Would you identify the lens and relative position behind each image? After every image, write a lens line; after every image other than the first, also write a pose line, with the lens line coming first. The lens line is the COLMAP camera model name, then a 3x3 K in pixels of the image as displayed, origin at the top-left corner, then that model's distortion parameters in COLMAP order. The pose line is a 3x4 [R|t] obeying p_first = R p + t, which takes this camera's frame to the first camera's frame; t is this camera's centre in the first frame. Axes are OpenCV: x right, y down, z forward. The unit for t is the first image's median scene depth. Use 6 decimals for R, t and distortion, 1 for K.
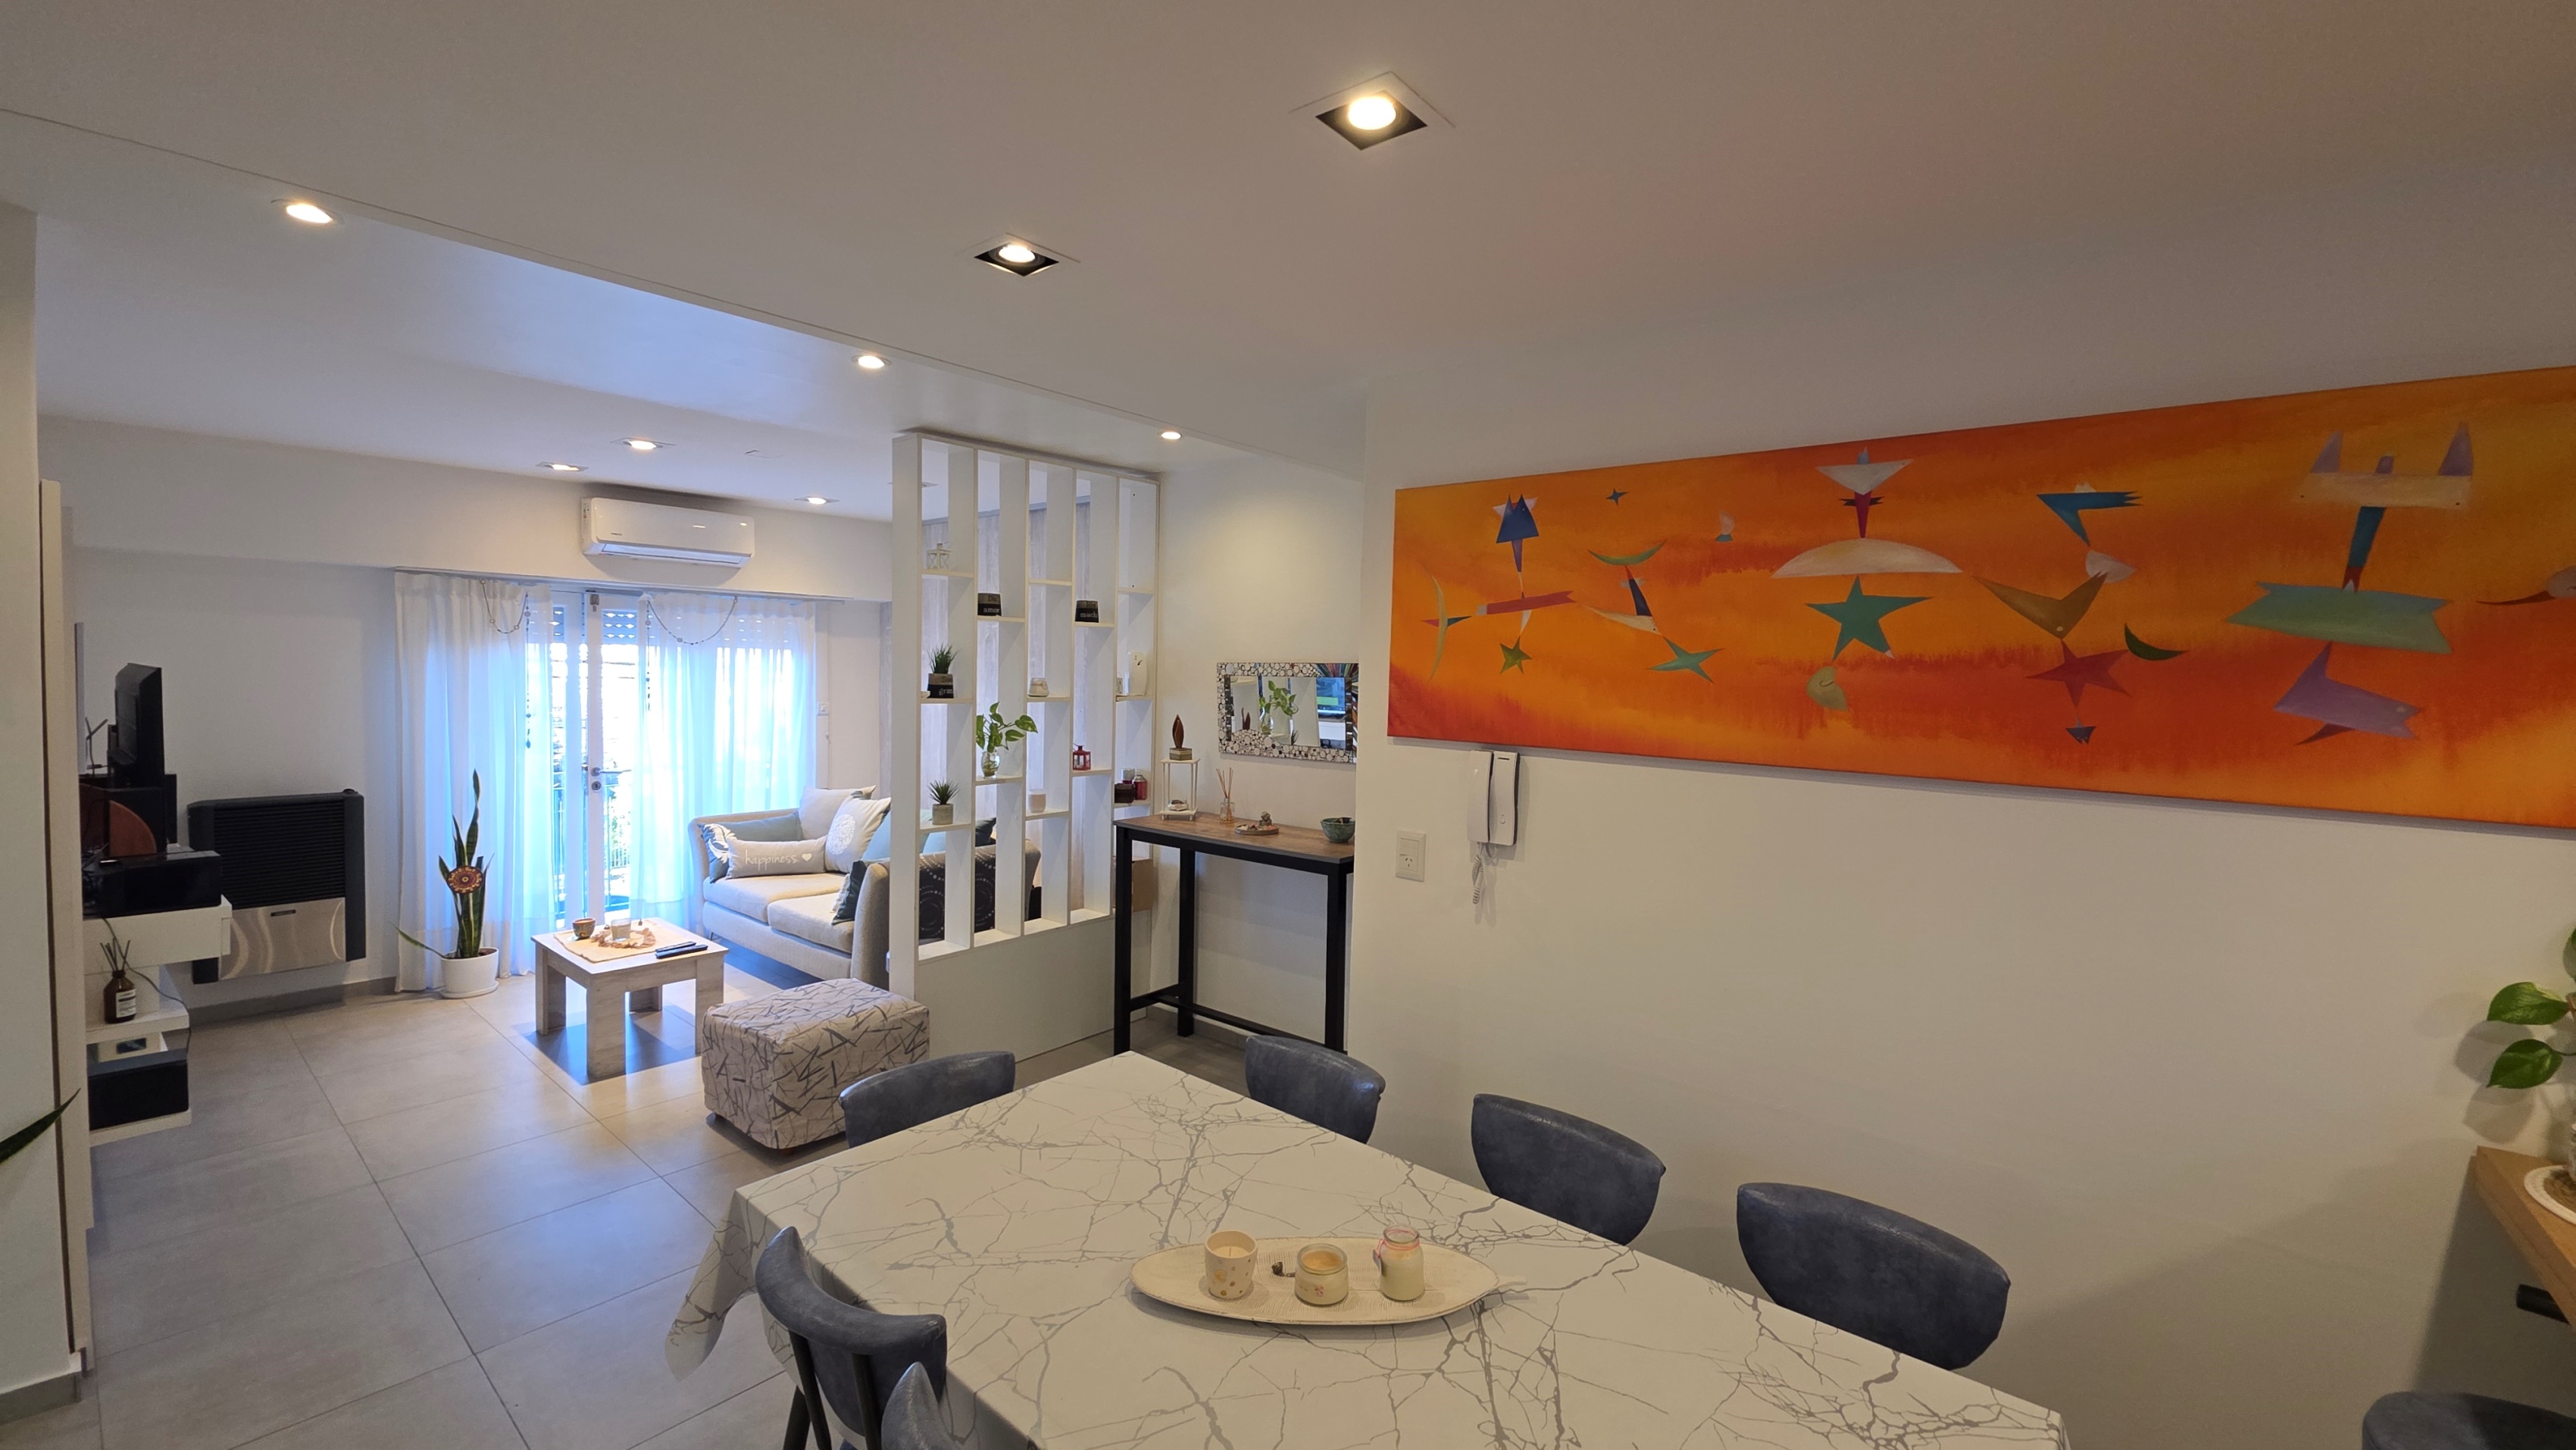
lens RADIAL K [[1017.8, 0, 1288.7], [0, 1017.8, 712.2], [0, 0, 1]] dist [0.012794, -0.007913]
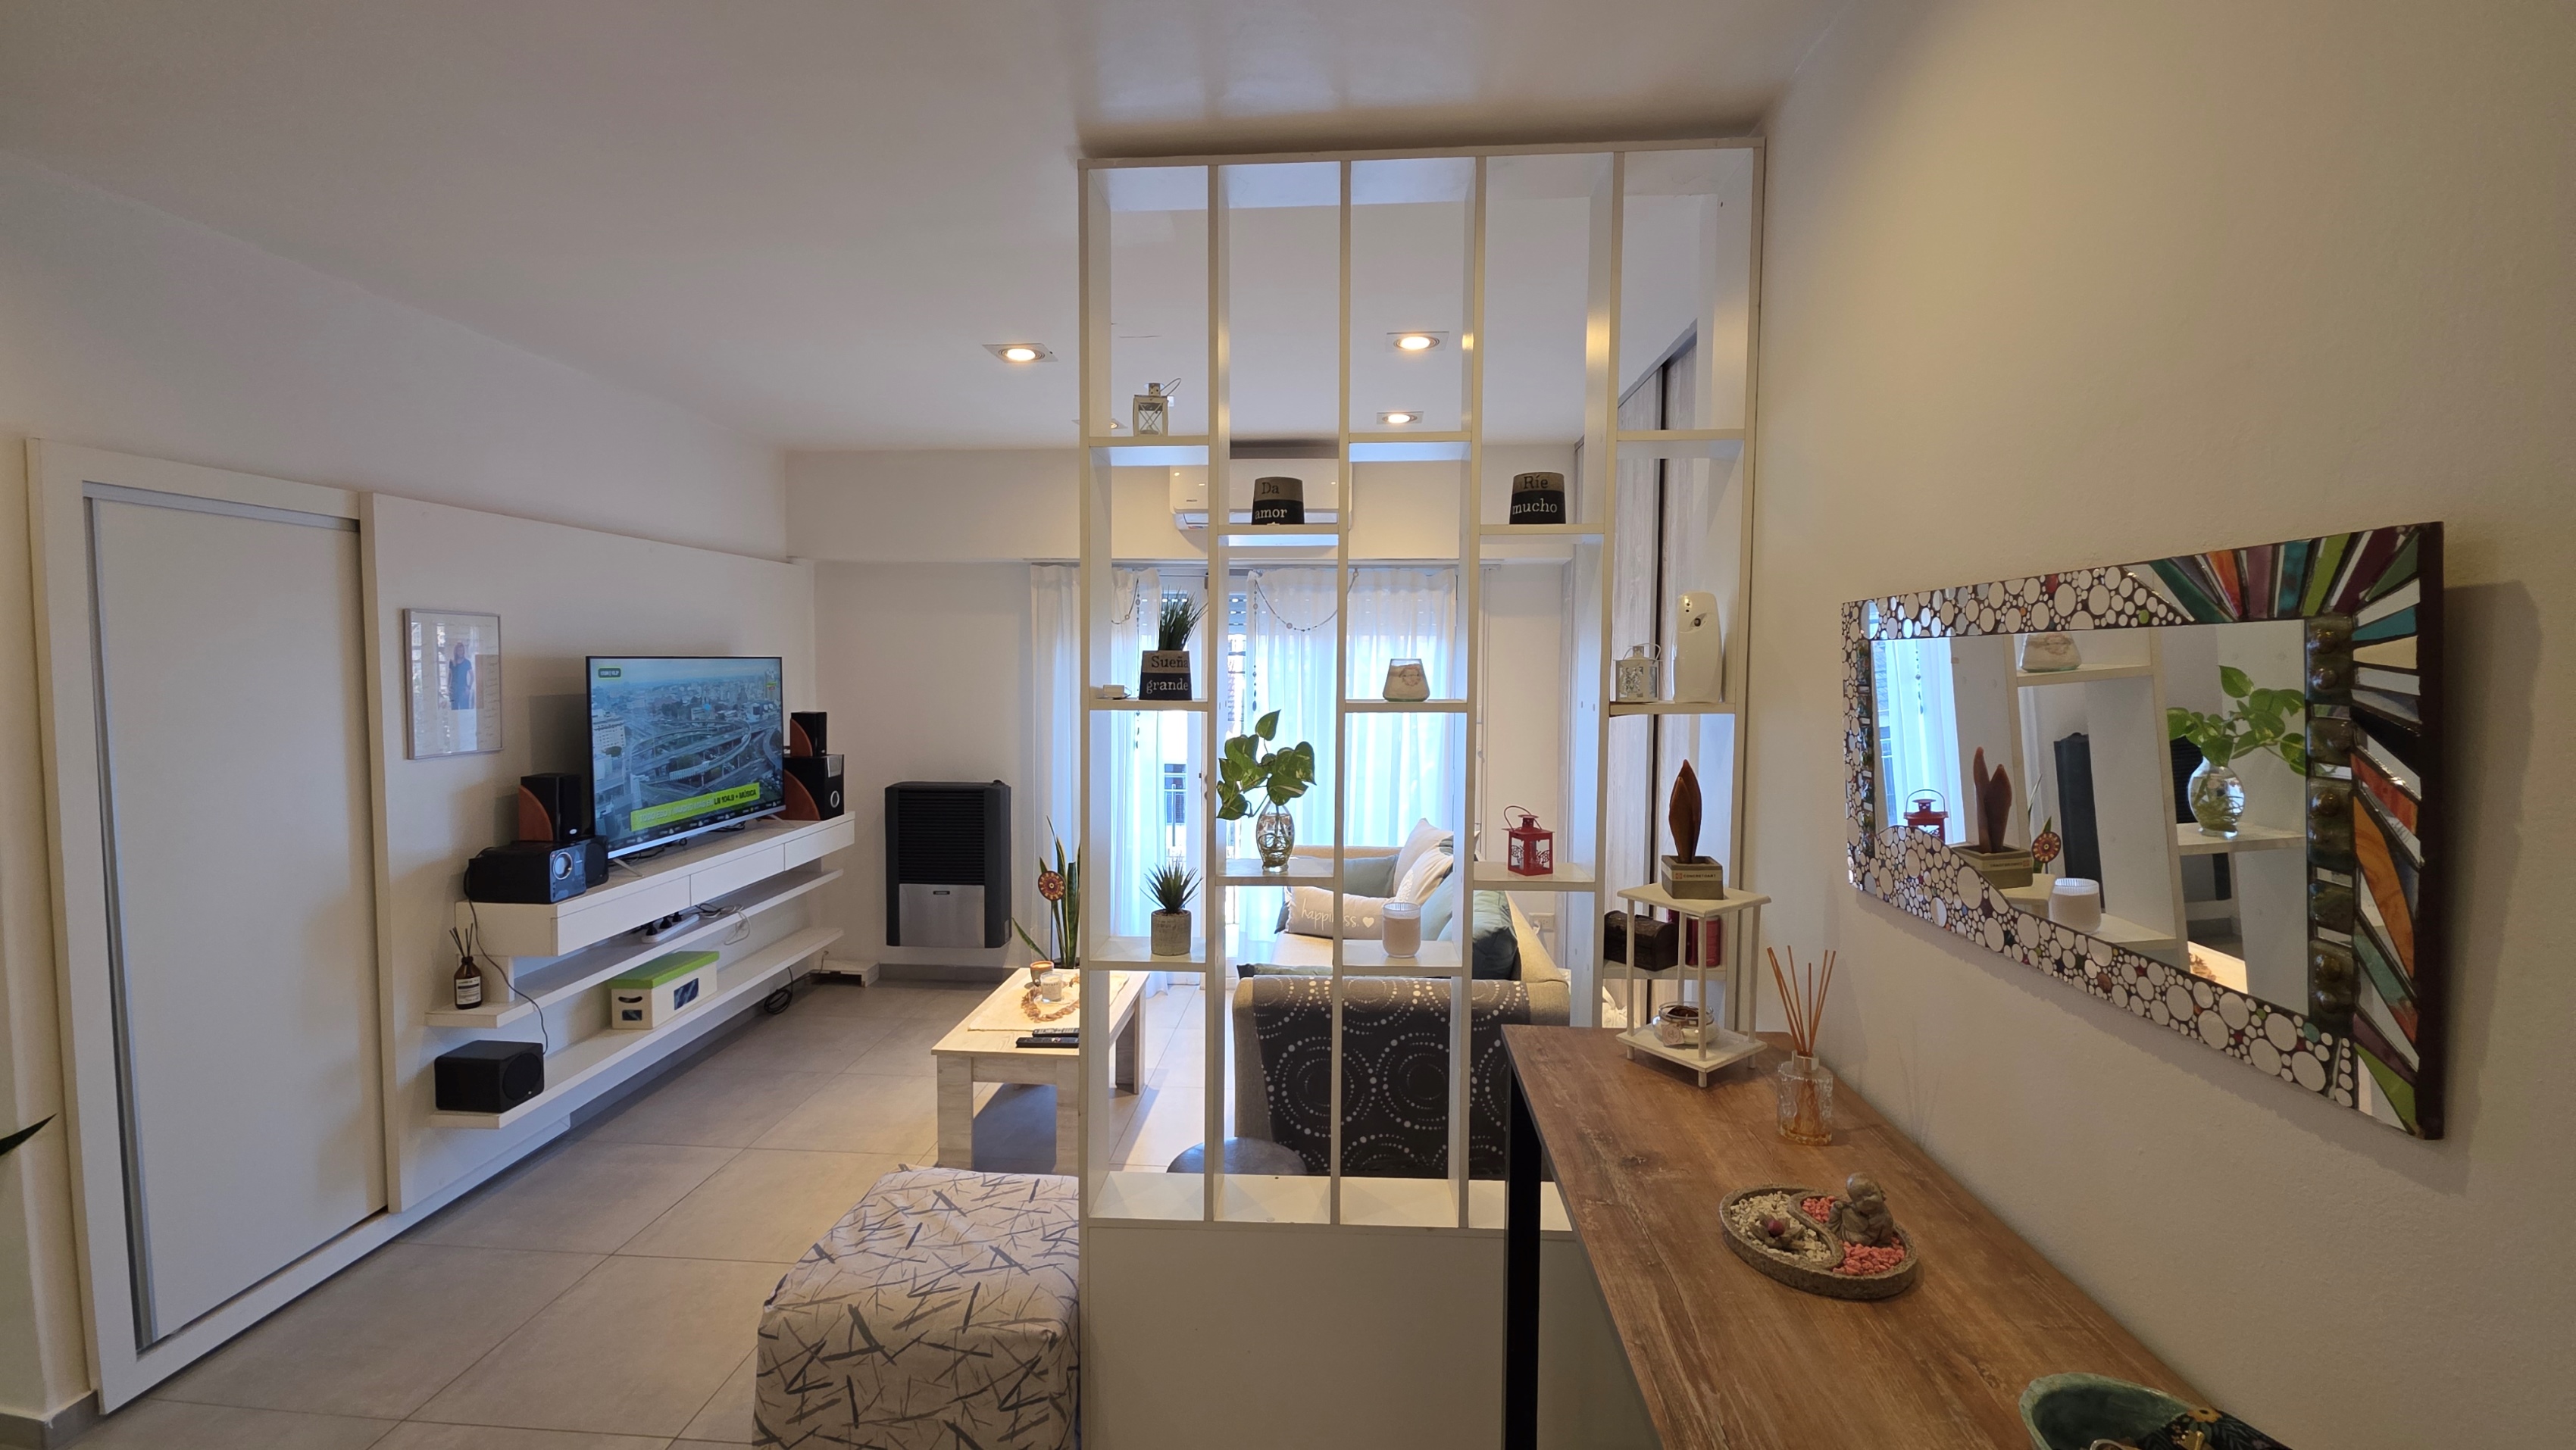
lens RADIAL K [[1017.8, 0, 1288.7], [0, 1017.8, 712.2], [0, 0, 1]] dist [0.012794, -0.007913]
pose [[0.586310, 0.025344, -0.809690, 0.096044], [-0.028622, 0.999535, 0.010560, -0.014694], [0.809581, 0.016984, 0.586763, 0.755251]]
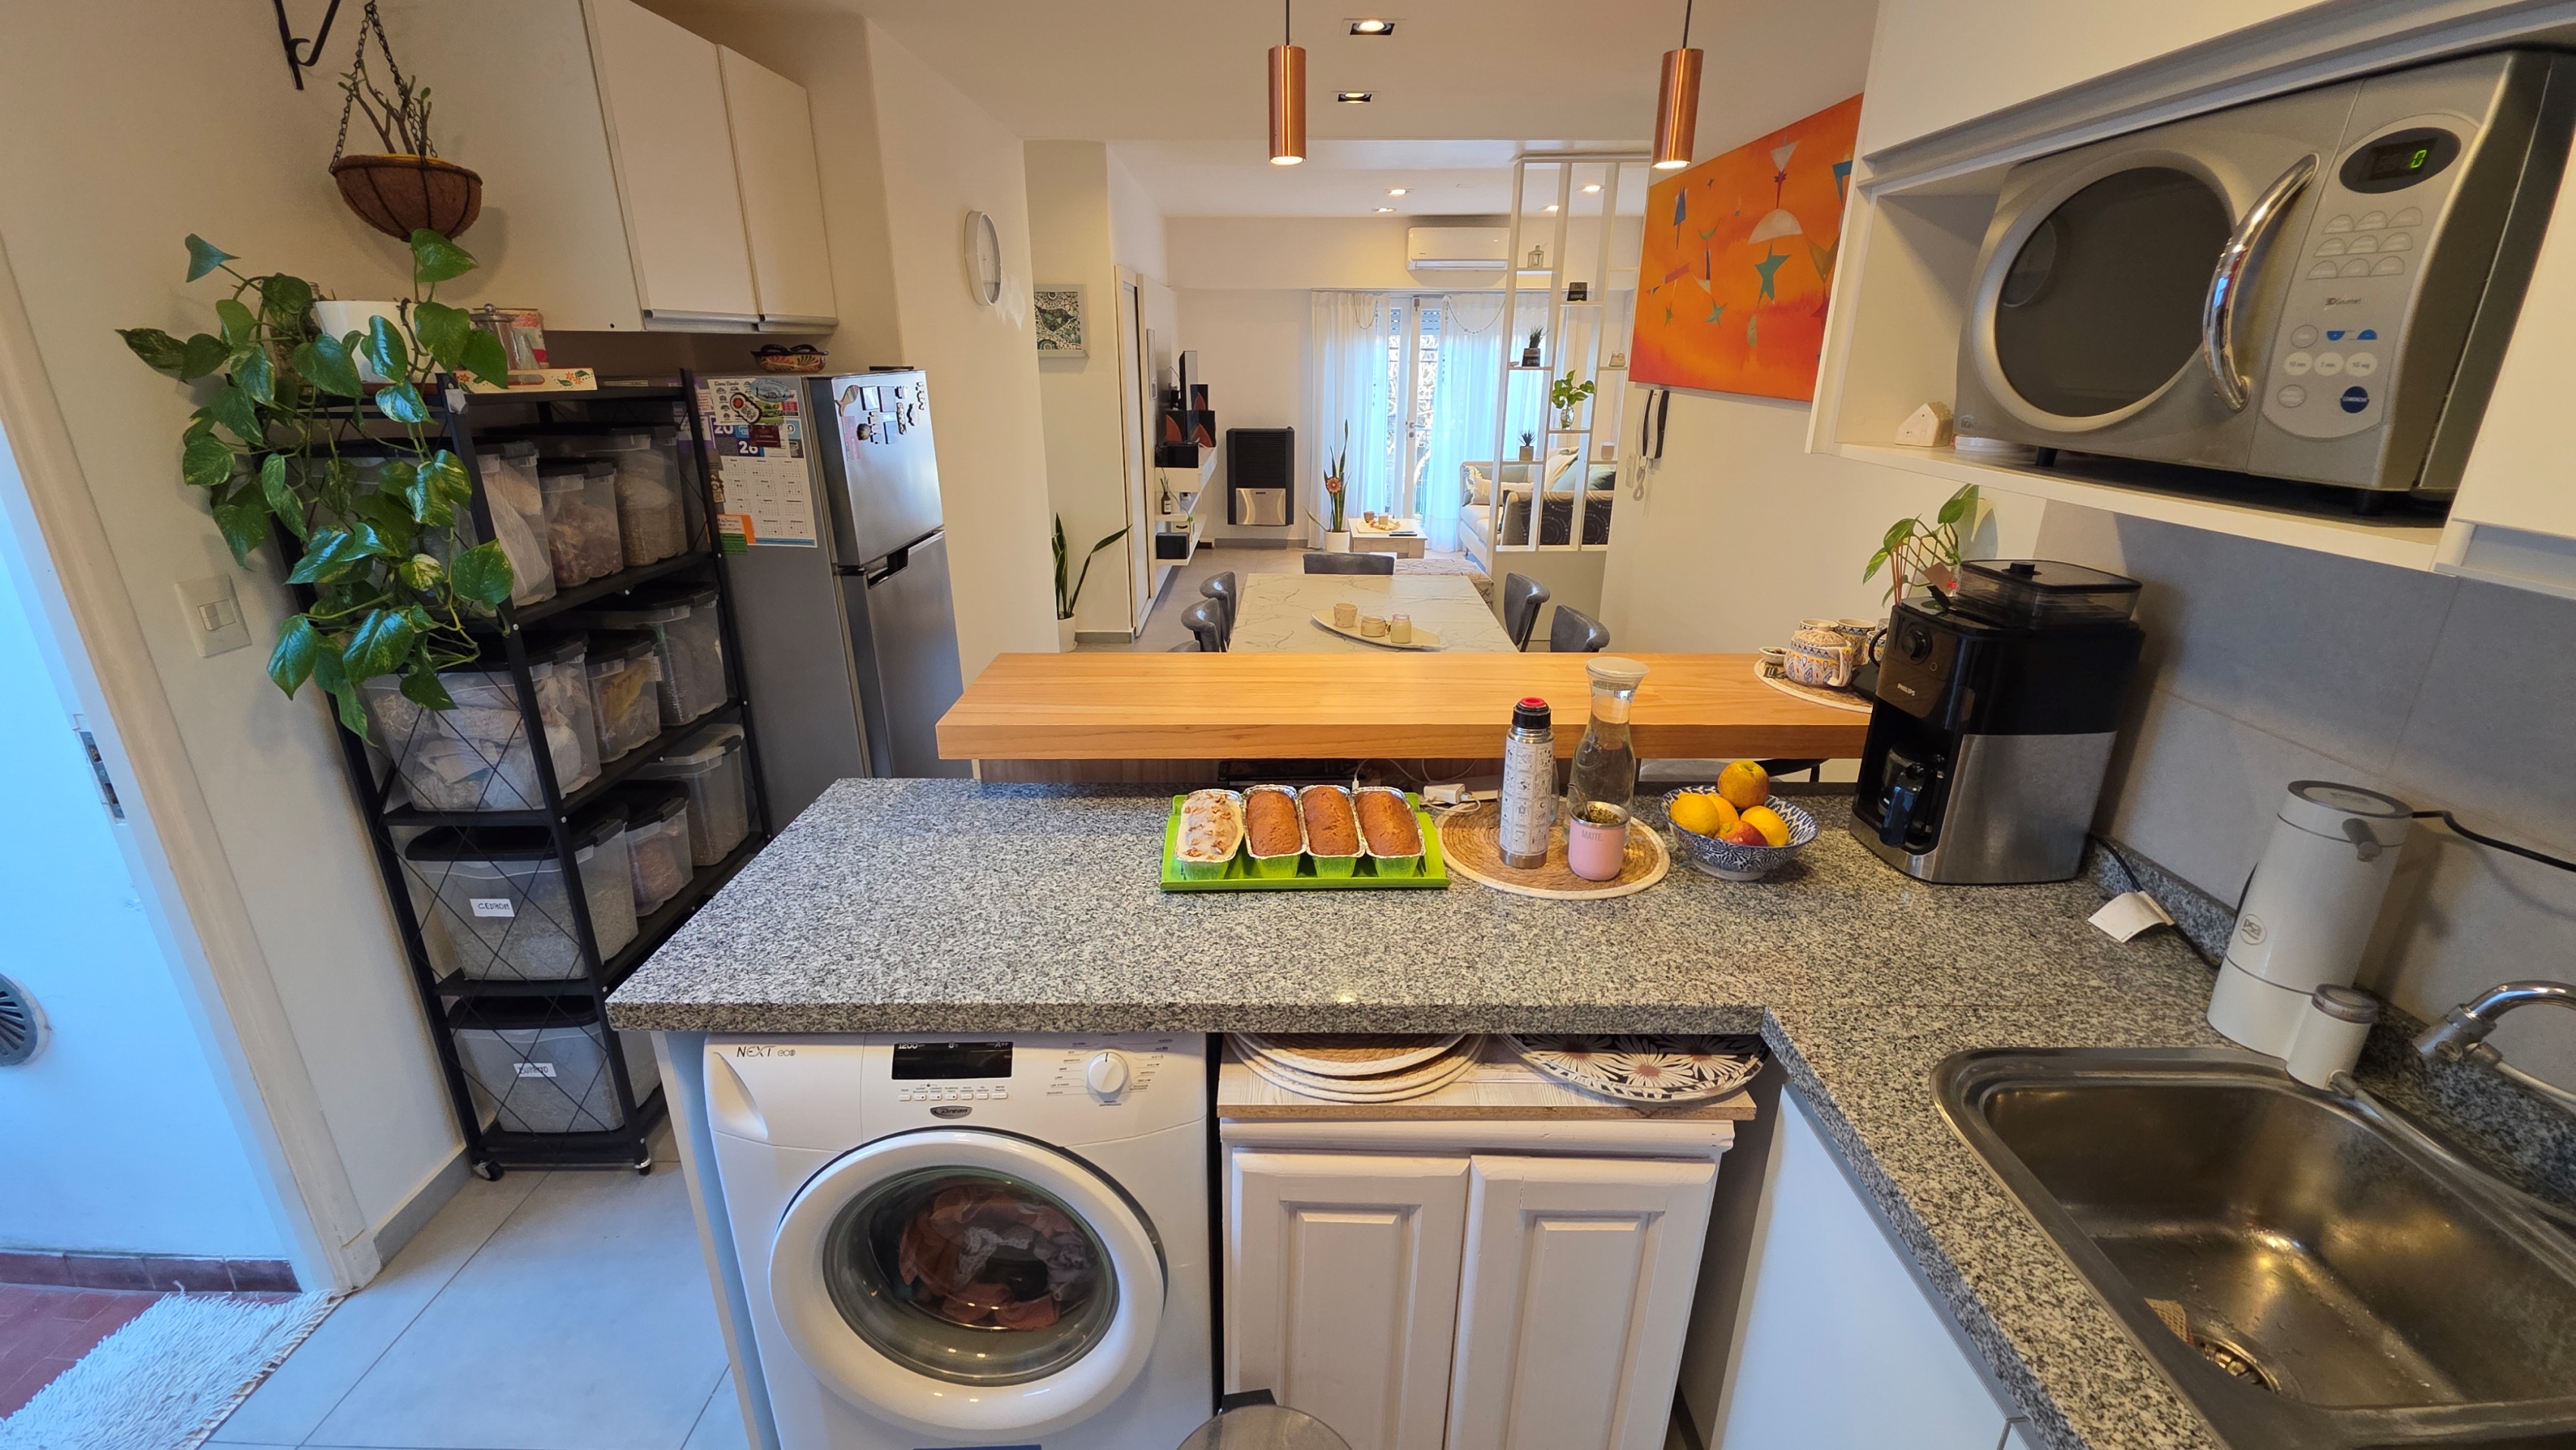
lens RADIAL K [[1022.8, 0, 1287.8], [0, 1022.8, 710.9], [0, 0, 1]] dist [0.014546, -0.009144]
pose [[0.630916, 0.239312, -0.738021, 0.592247], [-0.022366, 0.956455, 0.291023, 0.035889], [0.775529, -0.167104, 0.608795, -0.186794]]
